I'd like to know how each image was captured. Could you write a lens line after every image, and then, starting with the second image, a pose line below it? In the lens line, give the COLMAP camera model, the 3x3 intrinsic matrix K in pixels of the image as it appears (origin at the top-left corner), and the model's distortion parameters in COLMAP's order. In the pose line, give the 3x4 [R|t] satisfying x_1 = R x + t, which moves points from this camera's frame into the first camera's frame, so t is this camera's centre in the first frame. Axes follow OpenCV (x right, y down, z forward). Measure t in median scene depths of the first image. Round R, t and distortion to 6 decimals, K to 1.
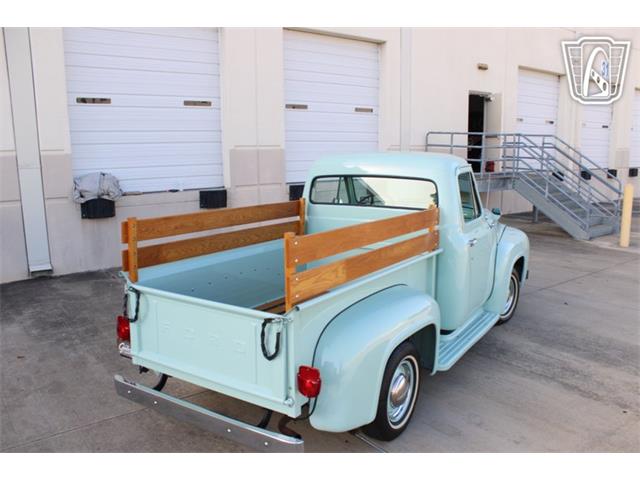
lens RADIAL K [[538.4, 0, 344.2], [0, 538.4, 236.5], [0, 0, 1]] dist [-0.136064, 0.089417]
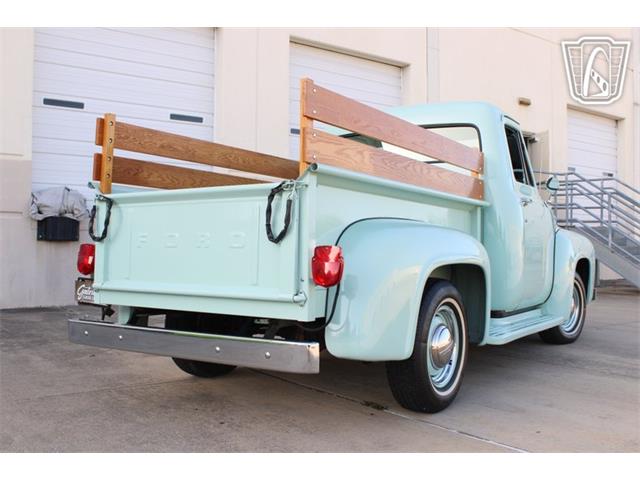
lens RADIAL K [[658.1, 0, 347.2], [0, 658.1, 226.5], [0, 0, 1]] dist [-0.079683, 0.000000]
pose [[0.999896, 0.004983, -0.013498, -0.015697], [-0.007503, 0.981041, -0.193656, 0.250930], [0.012277, 0.193737, 0.980977, 0.038965]]
